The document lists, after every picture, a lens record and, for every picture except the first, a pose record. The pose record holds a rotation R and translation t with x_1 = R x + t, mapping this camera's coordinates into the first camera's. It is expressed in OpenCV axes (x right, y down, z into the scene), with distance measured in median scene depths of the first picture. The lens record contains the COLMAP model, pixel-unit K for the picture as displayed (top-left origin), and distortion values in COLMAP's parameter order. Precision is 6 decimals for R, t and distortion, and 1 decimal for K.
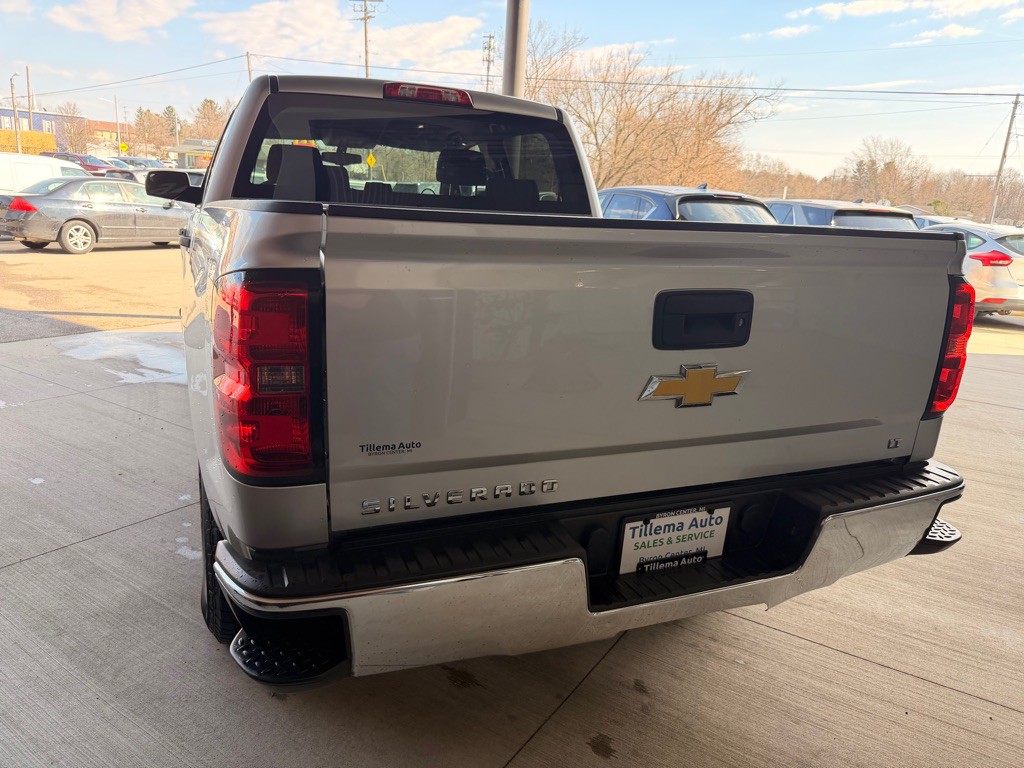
lens RADIAL K [[718.5, 0, 509.1], [0, 718.5, 447.9], [0, 0, 1]] dist [-0.001626, -0.002943]
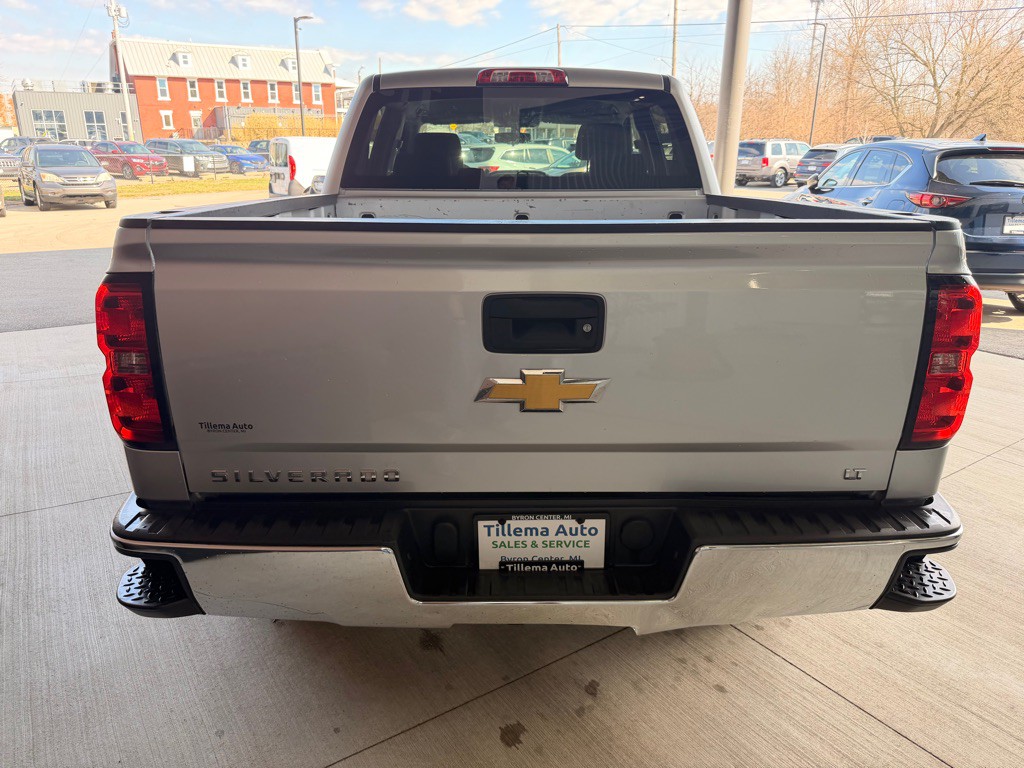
lens RADIAL K [[707.1, 0, 511.2], [0, 707.1, 442.9], [0, 0, 1]] dist [0.044065, -0.041120]
pose [[0.922071, 0.100354, -0.373783, 0.536918], [-0.084901, 0.994722, 0.057625, -0.062179], [0.377593, -0.021400, 0.925725, 0.087618]]
